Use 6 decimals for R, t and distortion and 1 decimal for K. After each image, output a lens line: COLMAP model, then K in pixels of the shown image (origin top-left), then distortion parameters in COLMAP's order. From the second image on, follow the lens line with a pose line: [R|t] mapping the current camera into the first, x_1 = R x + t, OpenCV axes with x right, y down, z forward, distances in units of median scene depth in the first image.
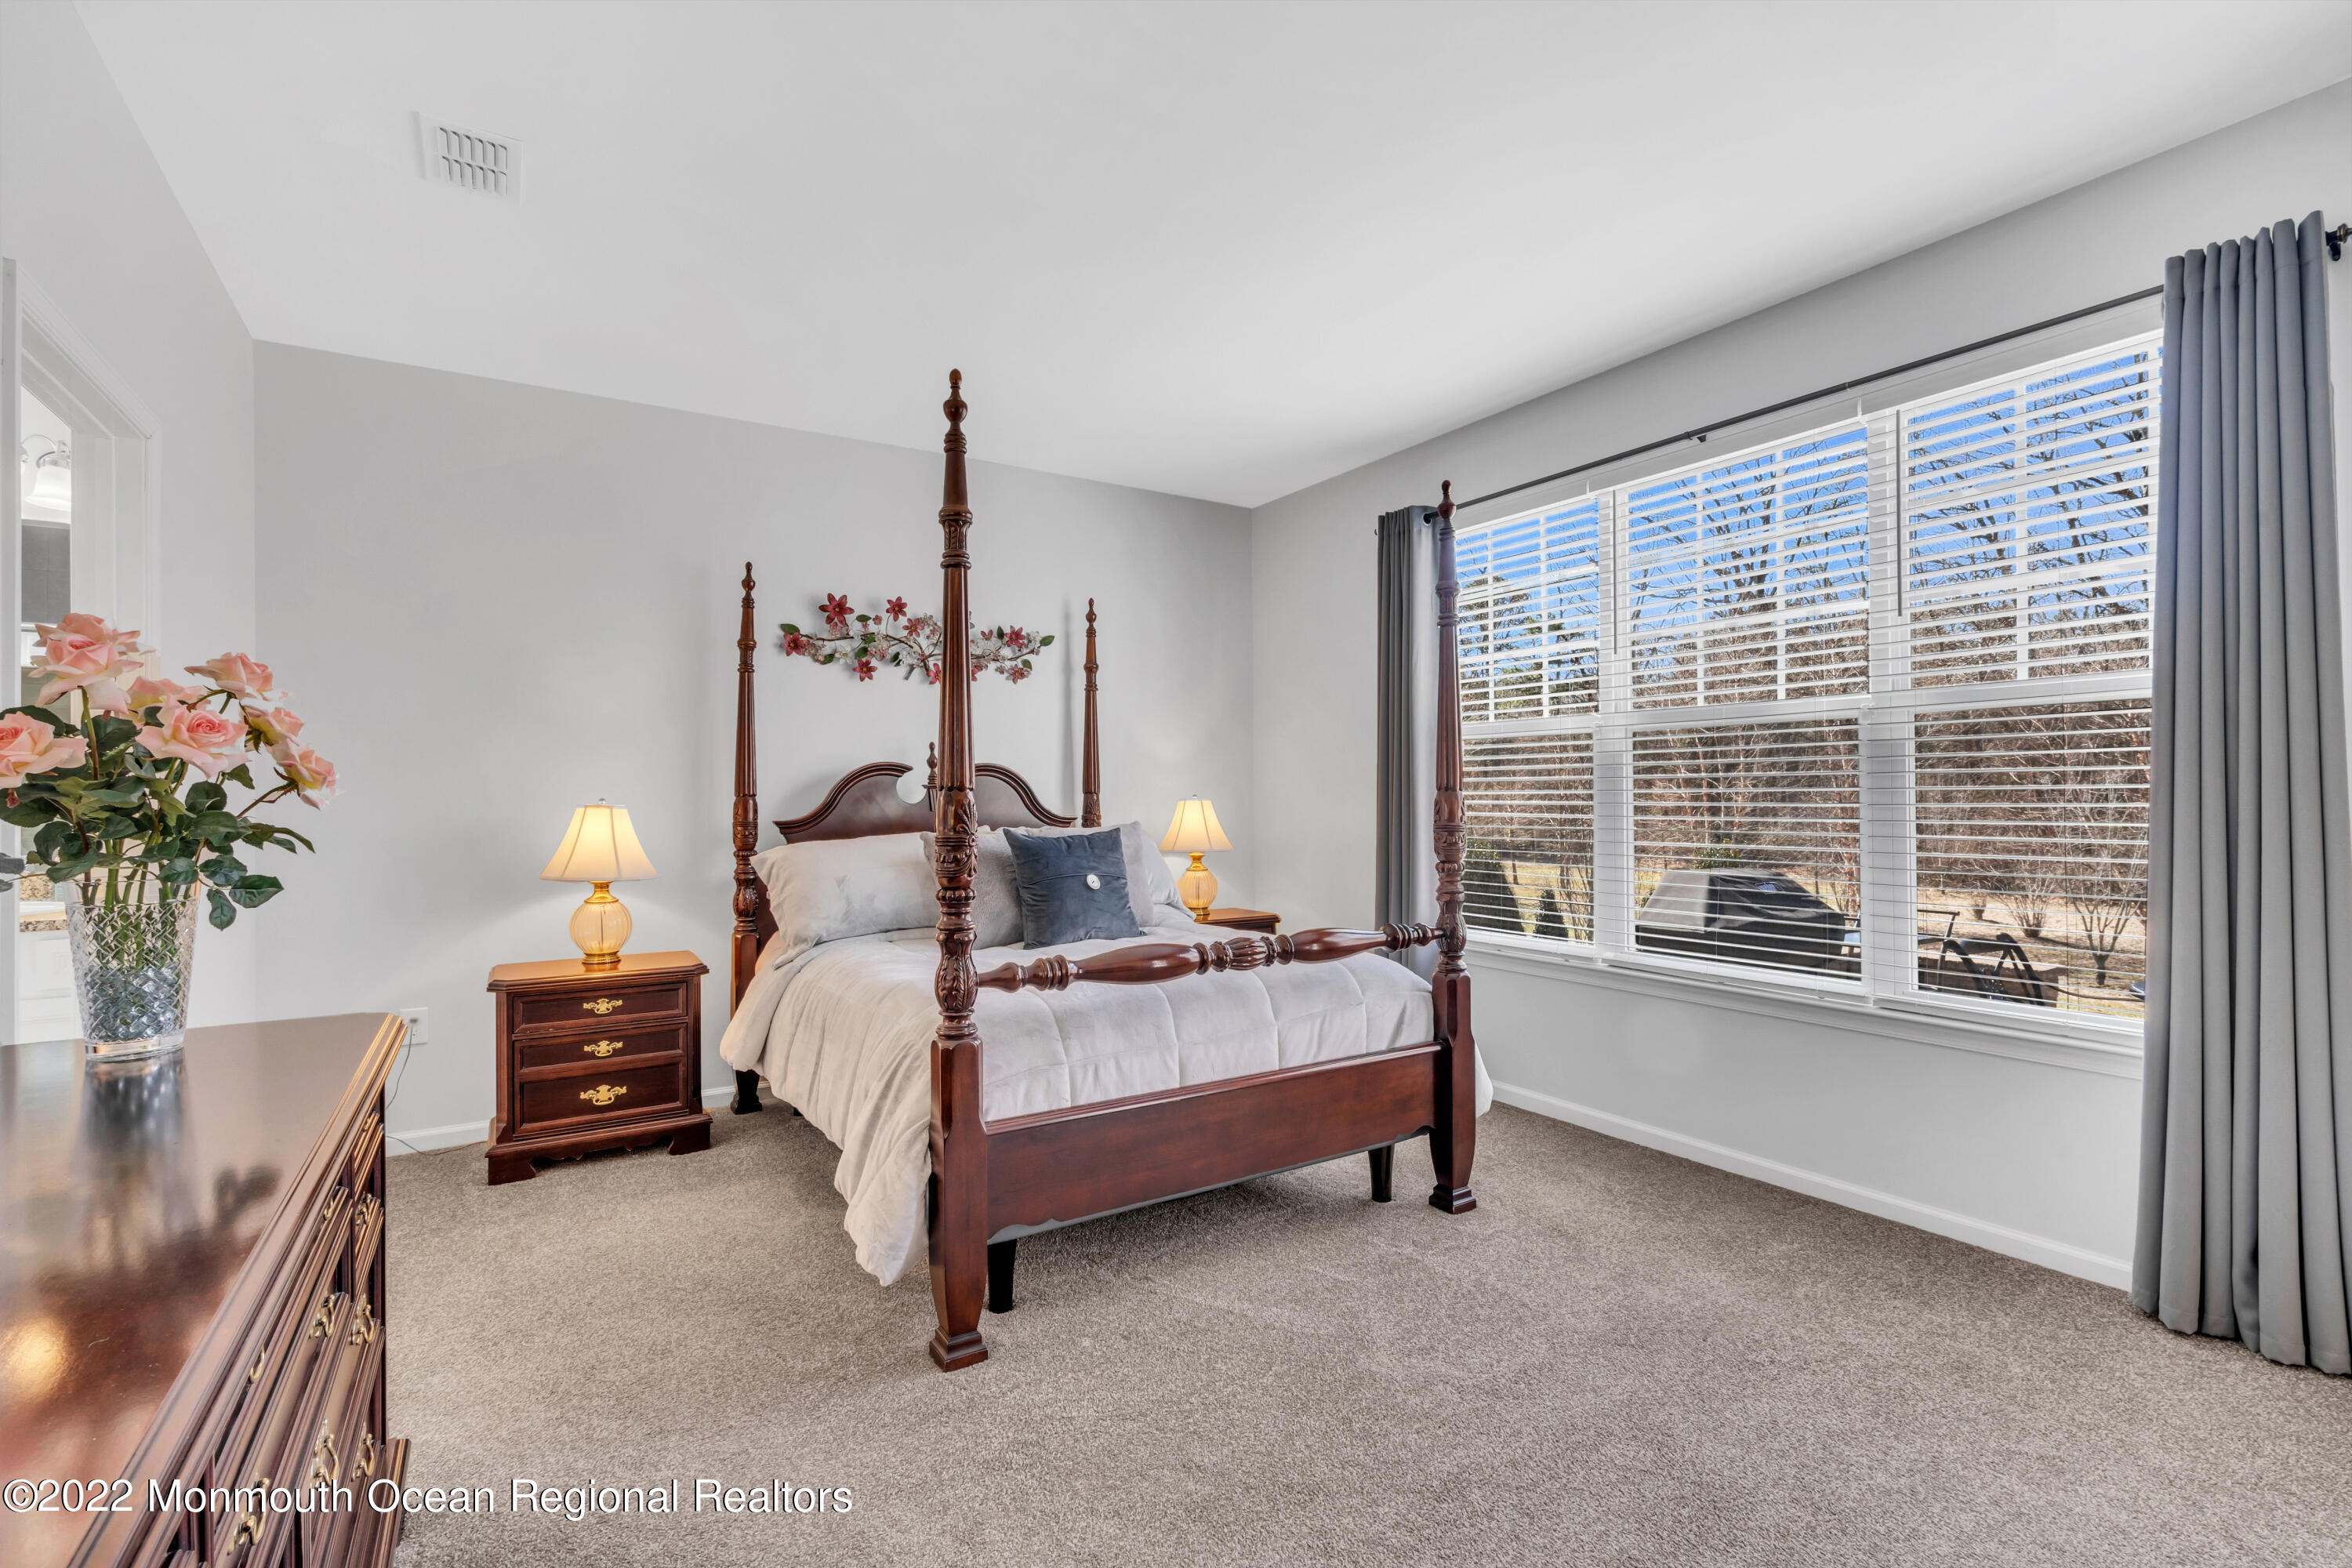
lens RADIAL K [[1074.7, 0, 1184.8], [0, 1074.7, 775.5], [0, 0, 1]] dist [-0.001185, 0.000069]
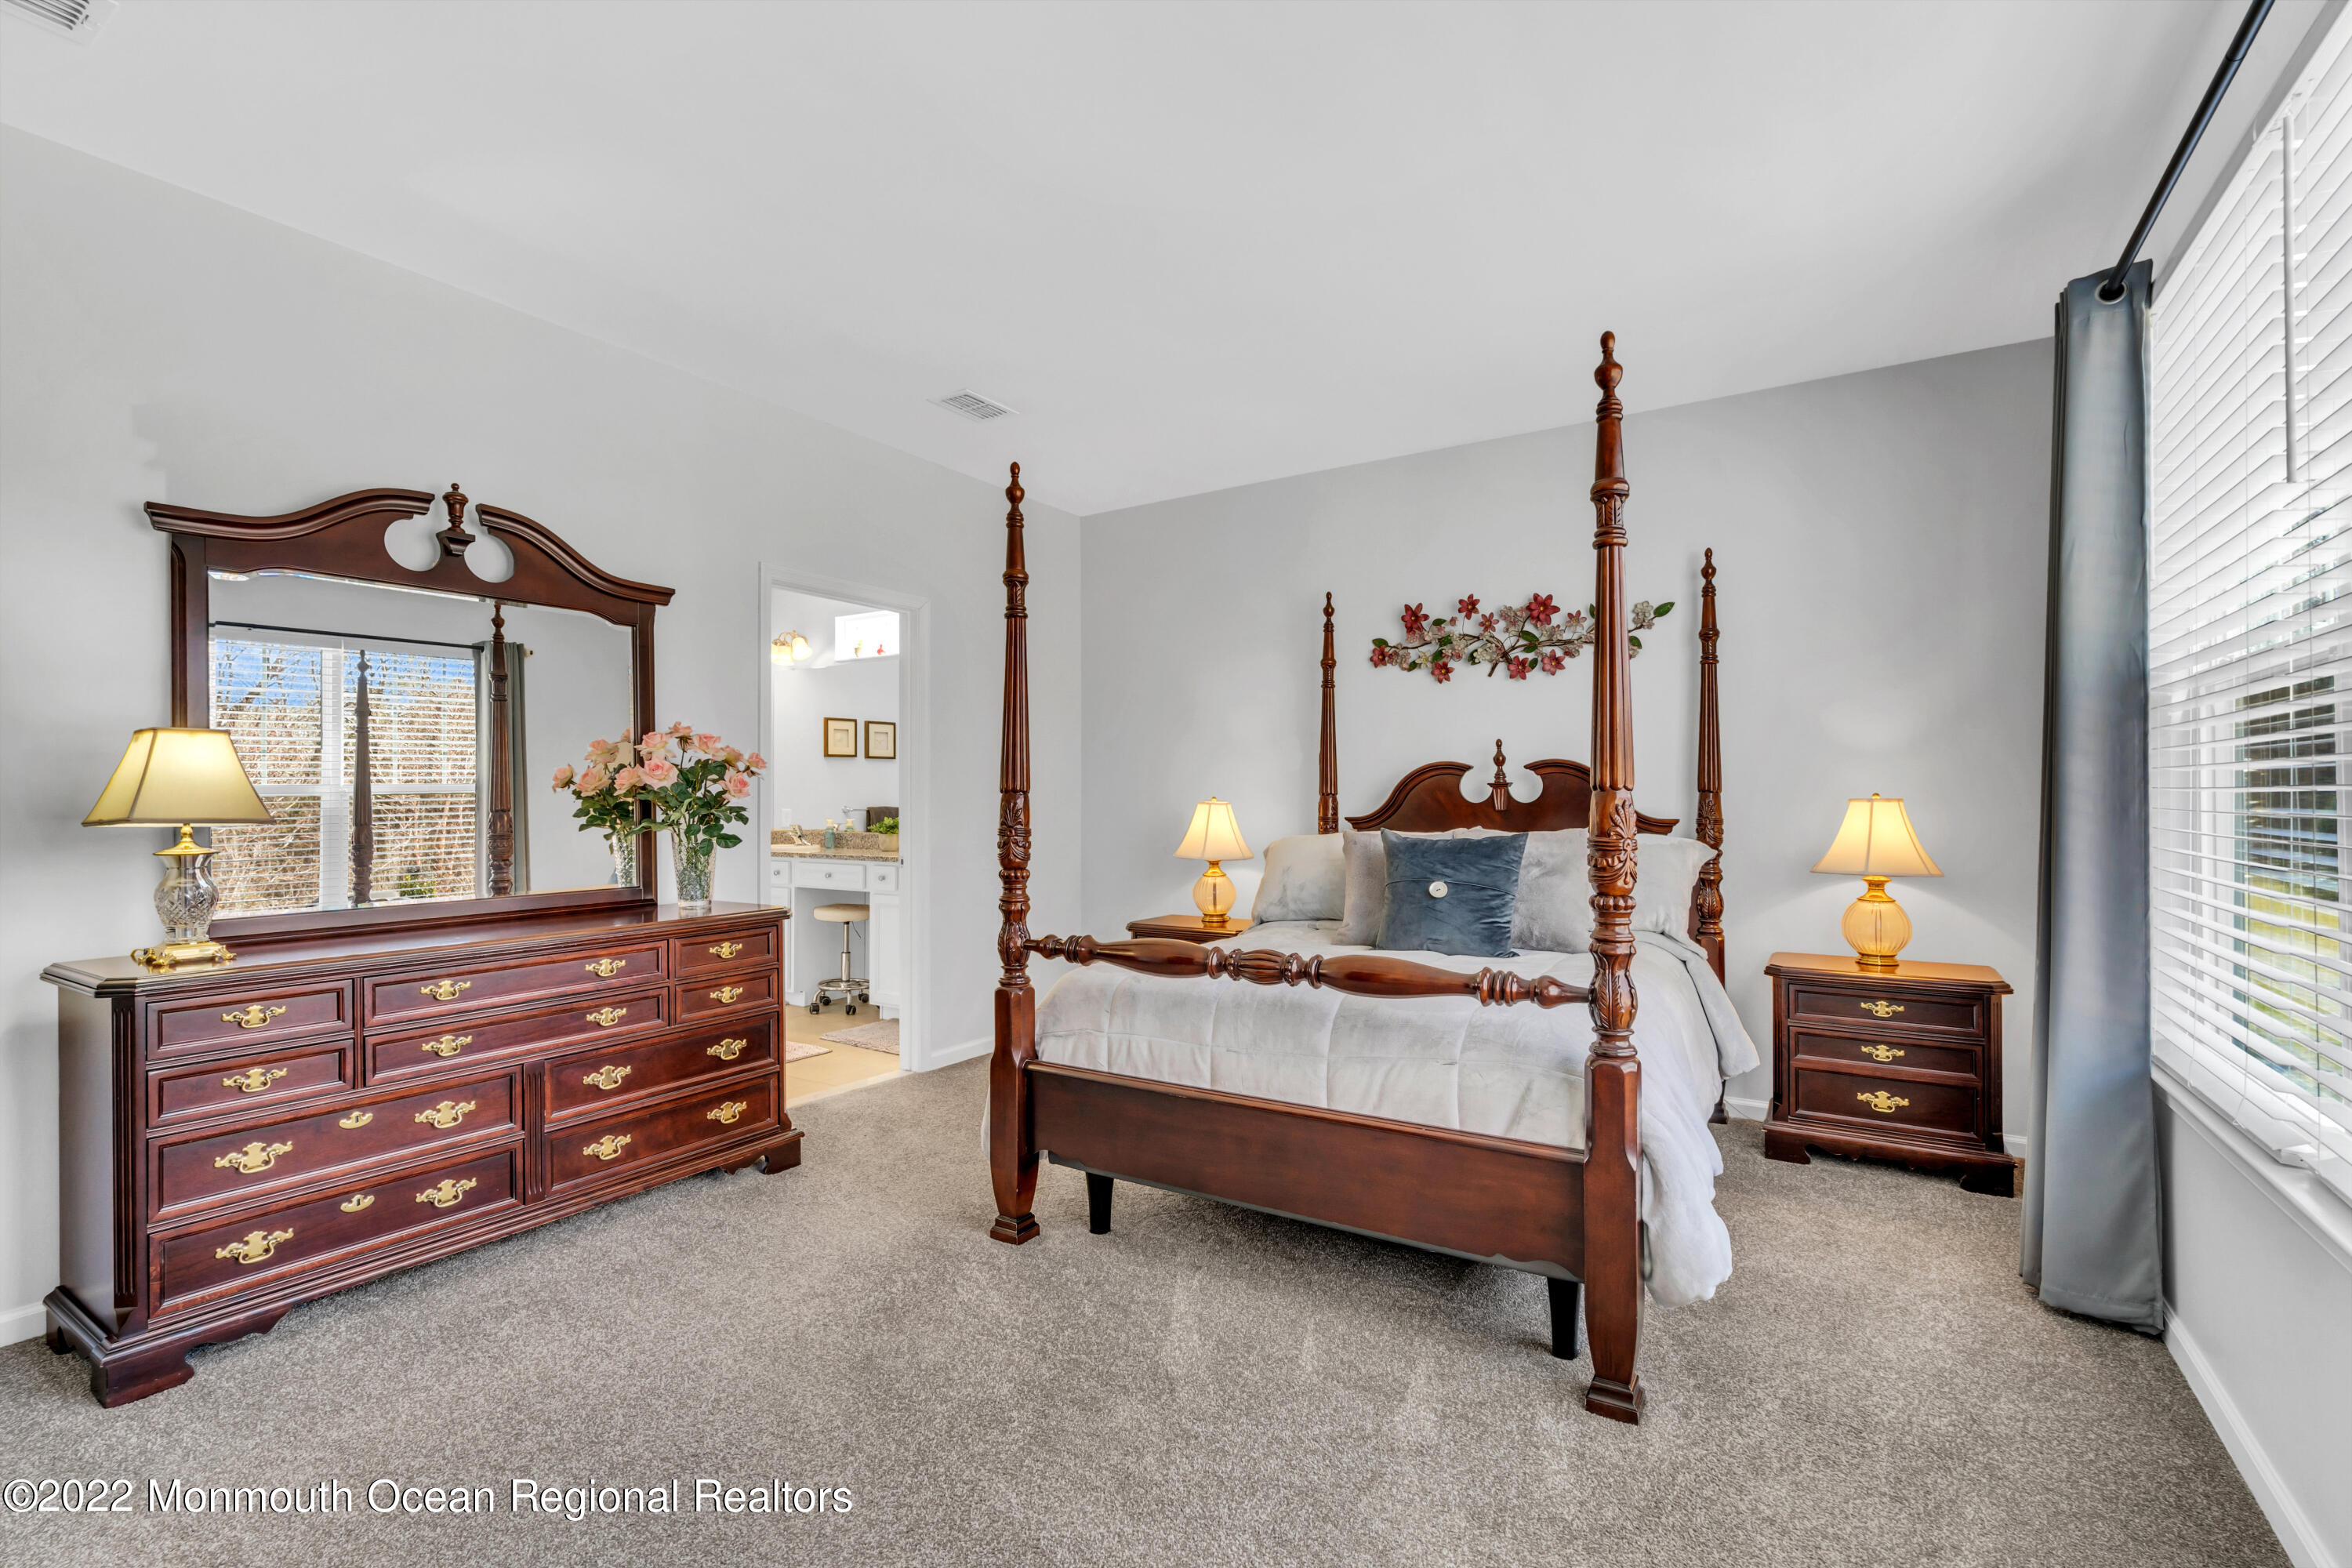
lens RADIAL K [[1057.8, 0, 1158.1], [0, 1057.8, 791.5], [0, 0, 1]] dist [-0.002563, 0.000408]
pose [[0.417957, 0.000676, -0.908467, 0.503588], [0.019209, 0.999770, 0.009582, 0.001368], [0.908264, -0.021456, 0.417848, 0.321163]]
